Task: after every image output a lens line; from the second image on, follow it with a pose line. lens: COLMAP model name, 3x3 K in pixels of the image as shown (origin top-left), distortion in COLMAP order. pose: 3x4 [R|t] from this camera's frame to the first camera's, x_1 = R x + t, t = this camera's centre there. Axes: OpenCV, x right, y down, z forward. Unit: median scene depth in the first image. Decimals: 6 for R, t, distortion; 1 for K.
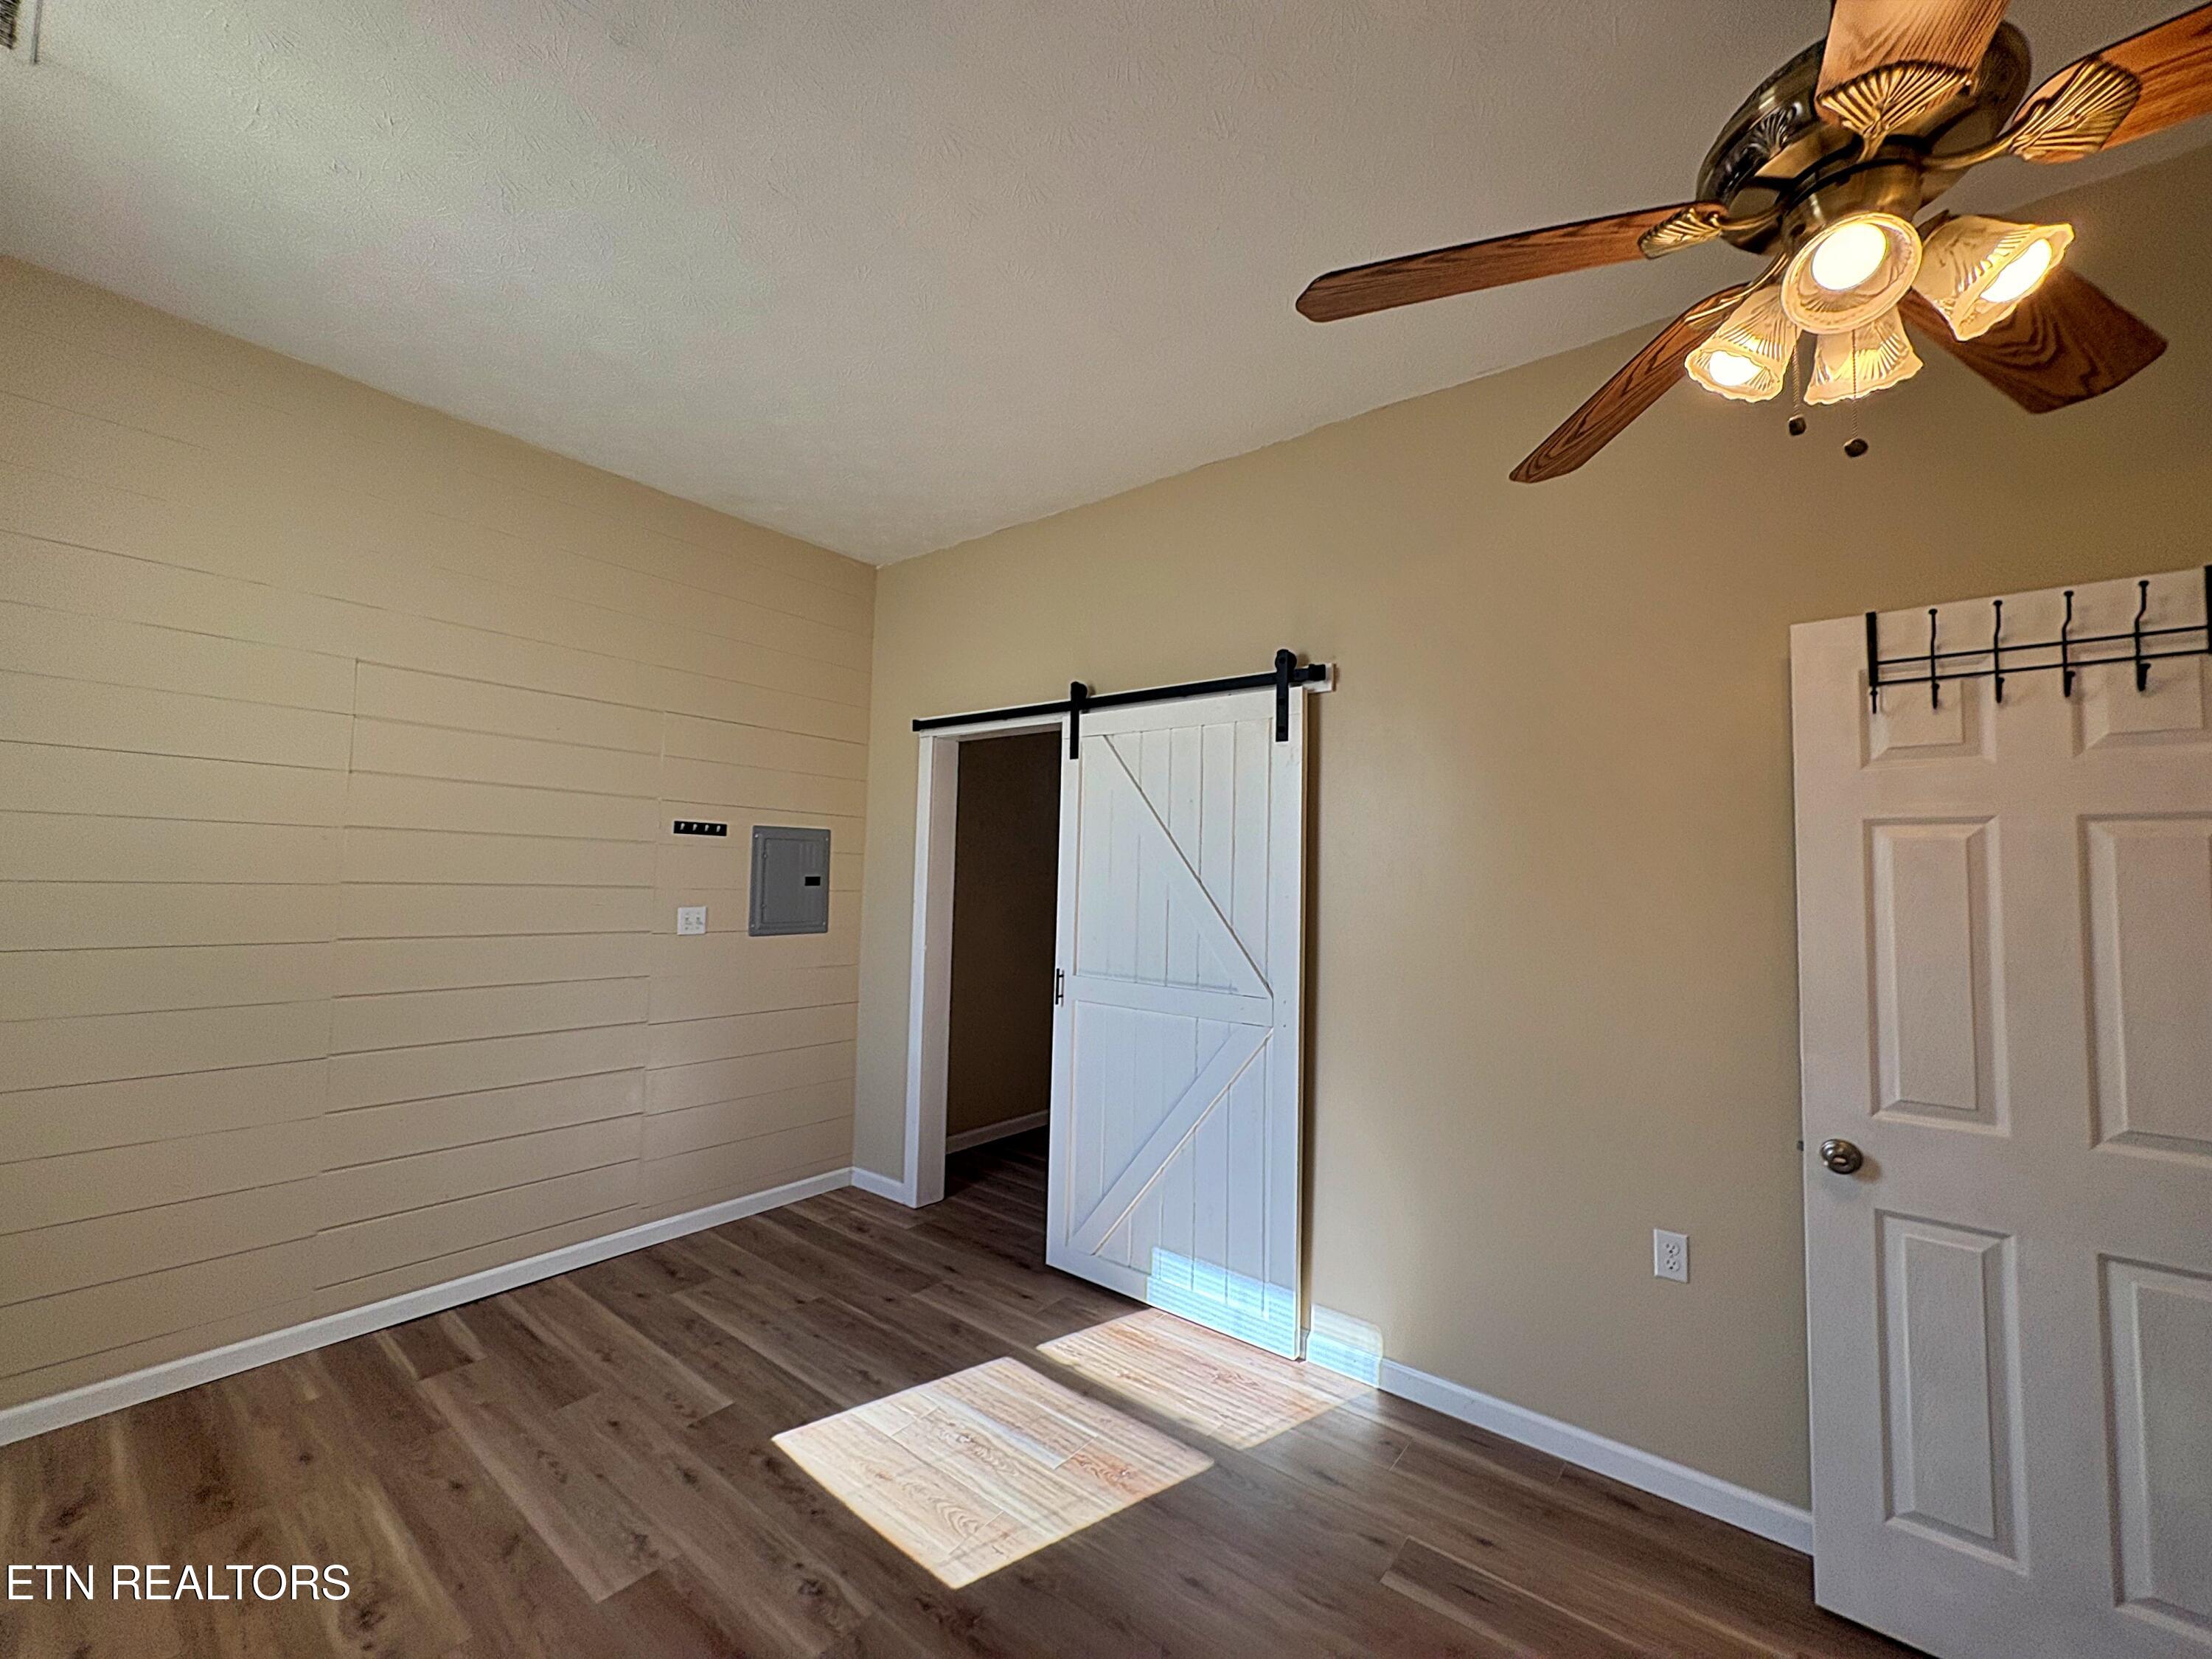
lens RADIAL K [[878.8, 0, 1106.6], [0, 878.8, 827.3], [0, 0, 1]] dist [-0.001236, -0.000015]
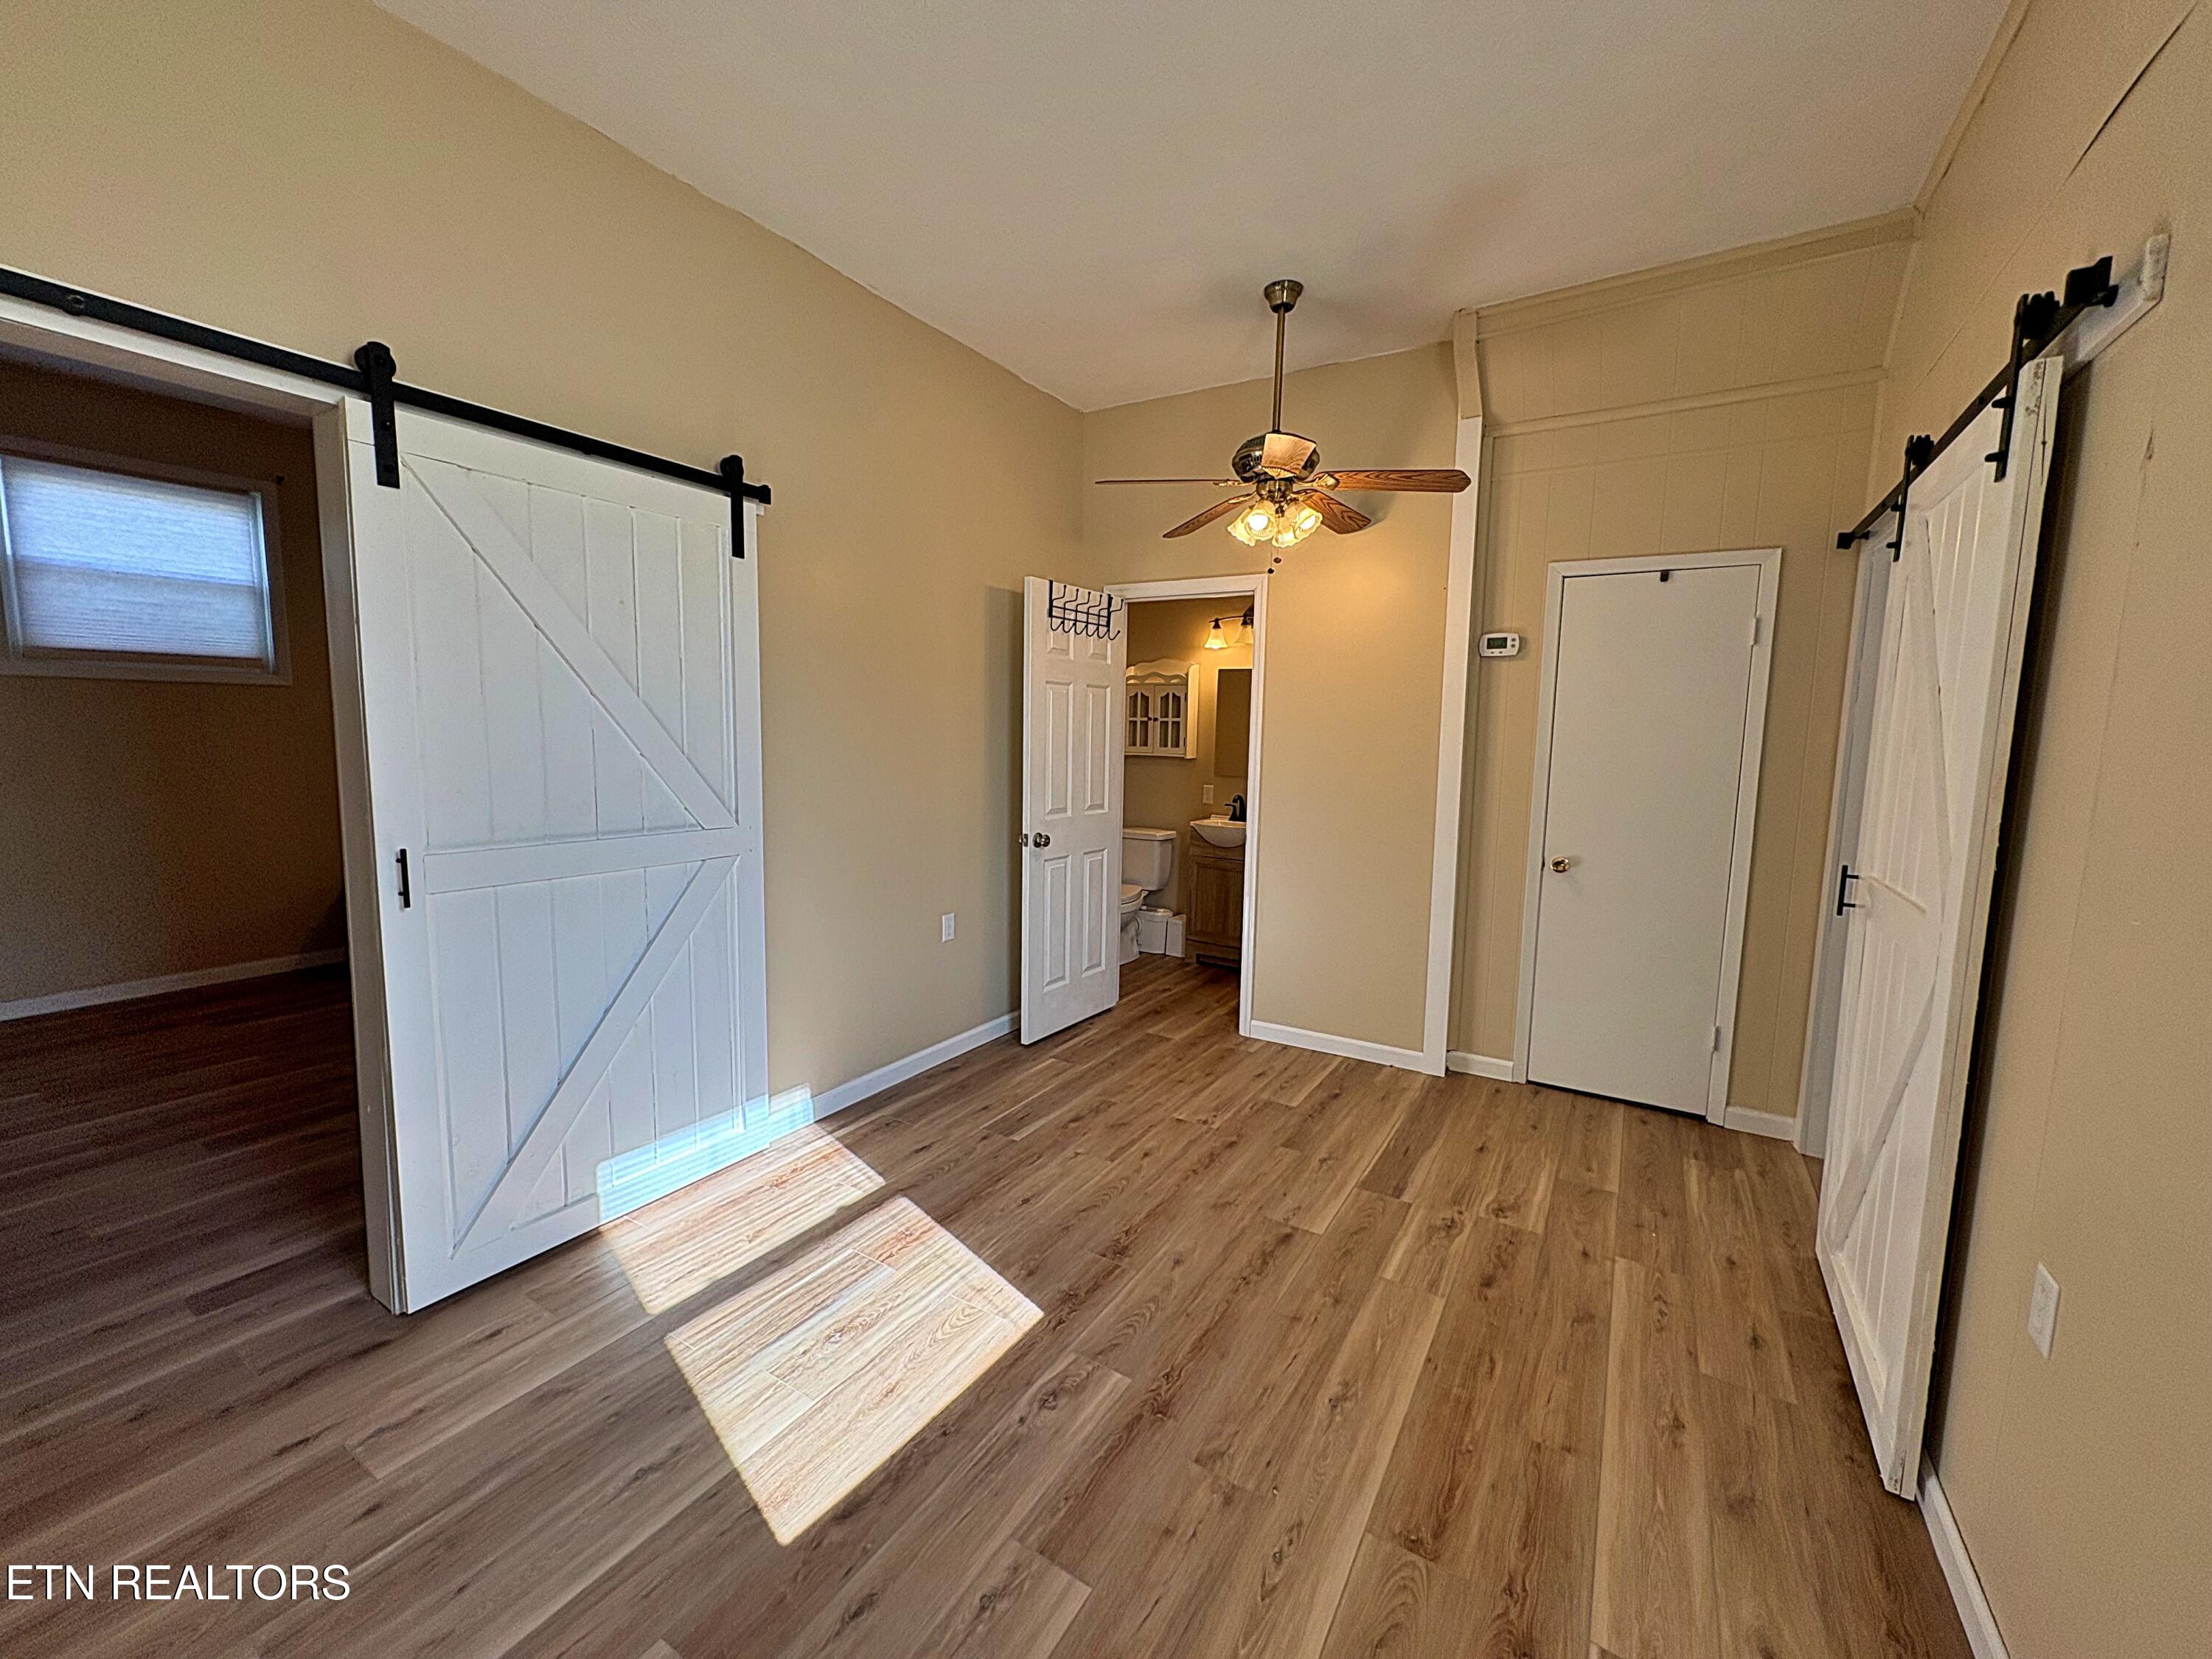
lens RADIAL K [[878.8, 0, 1106.6], [0, 878.8, 825.5], [0, 0, 1]] dist [-0.001236, -0.000015]
pose [[-0.121216, -0.133298, 0.983635, -1.019443], [-0.078021, 0.989156, 0.124431, 0.048677], [-0.989555, -0.061661, -0.130301, 0.889358]]
